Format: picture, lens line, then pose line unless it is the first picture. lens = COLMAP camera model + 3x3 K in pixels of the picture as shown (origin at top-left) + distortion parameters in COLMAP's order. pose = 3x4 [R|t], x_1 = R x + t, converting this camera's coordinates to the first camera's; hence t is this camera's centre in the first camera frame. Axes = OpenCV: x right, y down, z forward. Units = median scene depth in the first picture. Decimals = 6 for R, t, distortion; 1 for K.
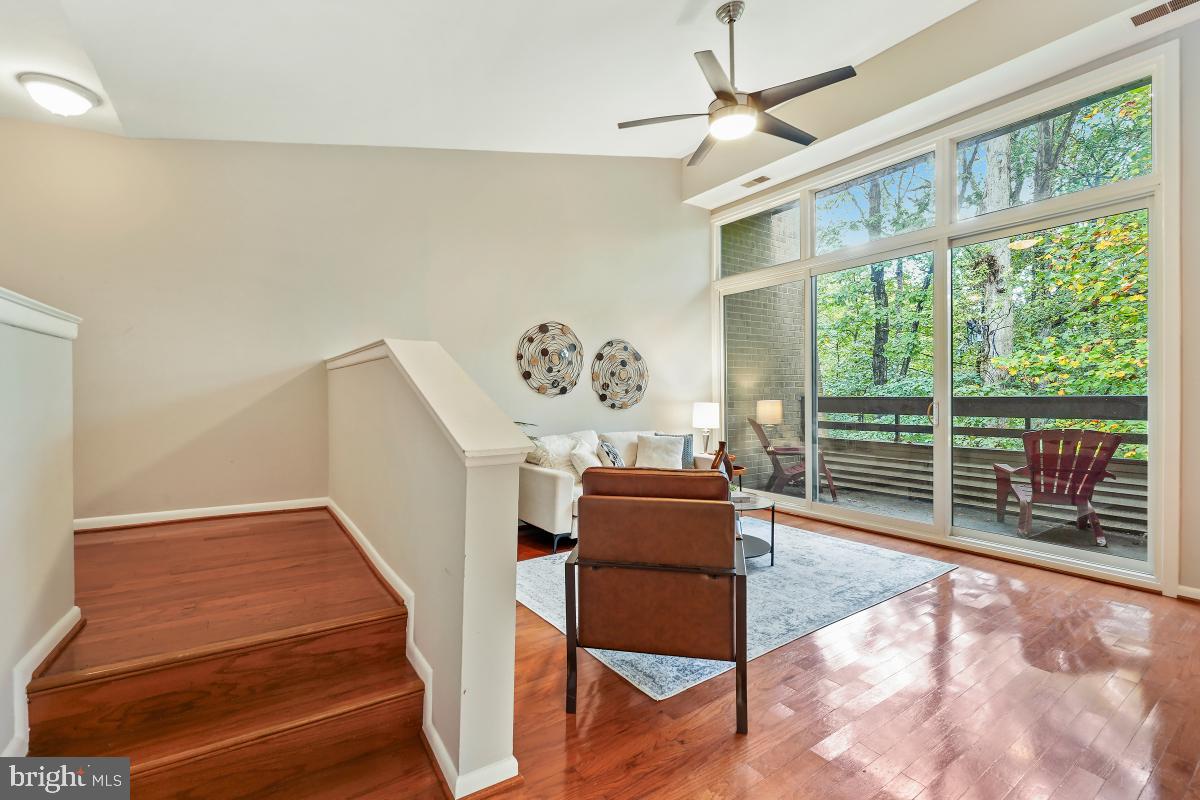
lens RADIAL K [[535.3, 0, 599.2], [0, 535.3, 403.1], [0, 0, 1]] dist [-0.011567, 0.002506]
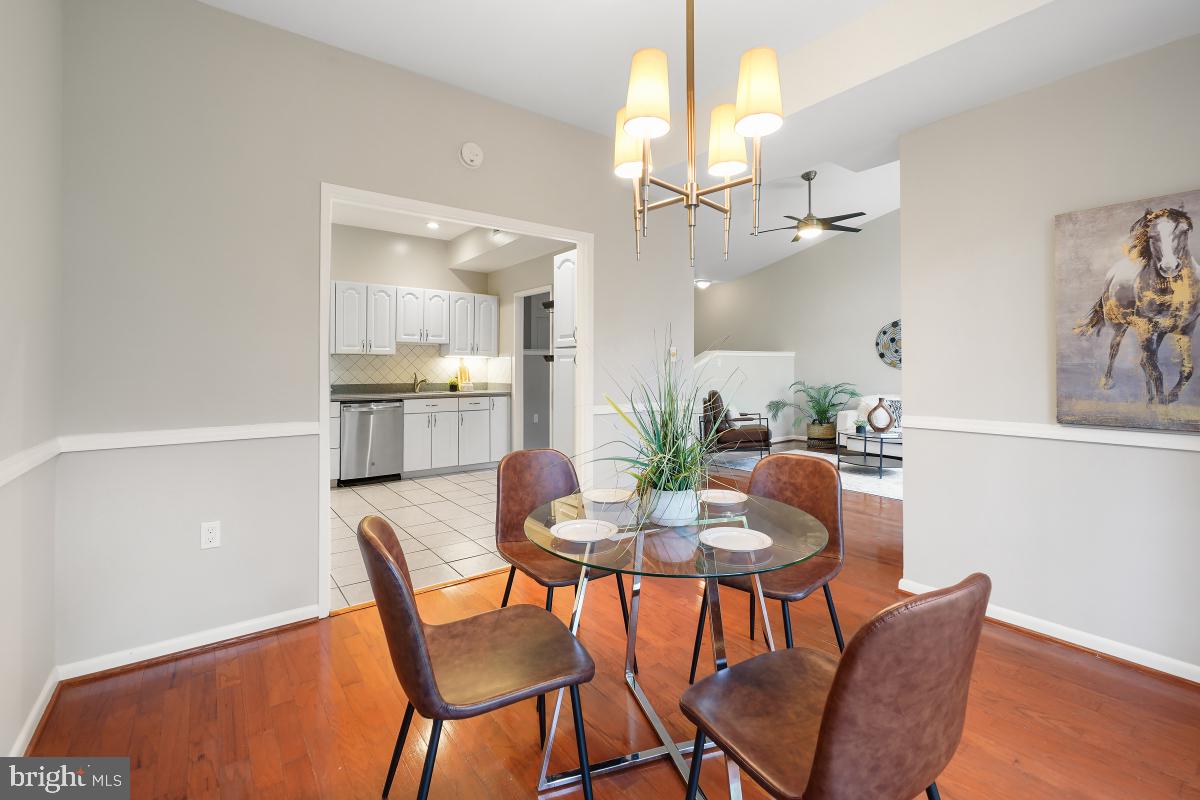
lens RADIAL K [[535.3, 0, 586.9], [0, 535.3, 369.8], [0, 0, 1]] dist [-0.011567, 0.002506]
pose [[0.017034, 0.007042, -0.999830, 1.376547], [-0.016693, 0.999838, 0.006758, -0.005434], [0.999716, 0.016575, 0.017149, 0.093771]]
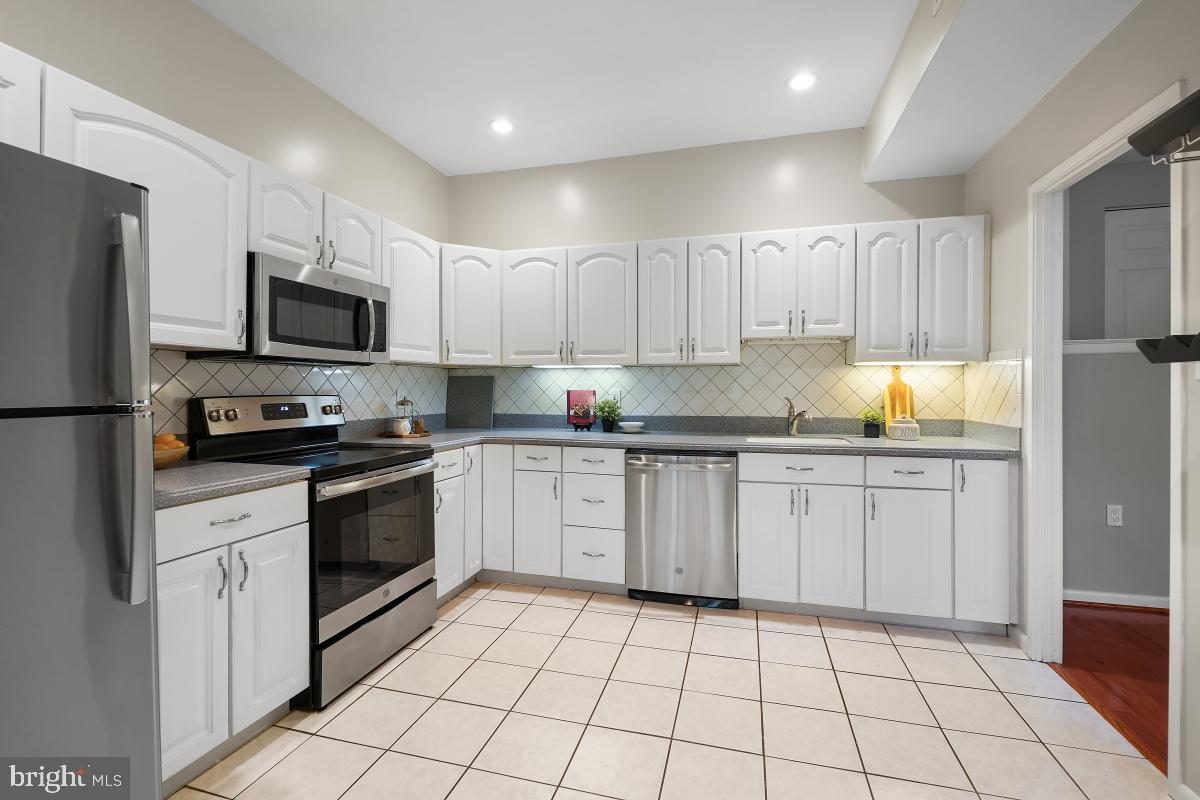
lens RADIAL K [[535.3, 0, 593.7], [0, 535.3, 389.6], [0, 0, 1]] dist [-0.011567, 0.002506]
pose [[-0.764077, 0.012260, -0.645009, 0.714597], [0.000013, 0.999820, 0.018988, -0.005154], [0.645125, 0.014500, -0.763939, 0.054060]]
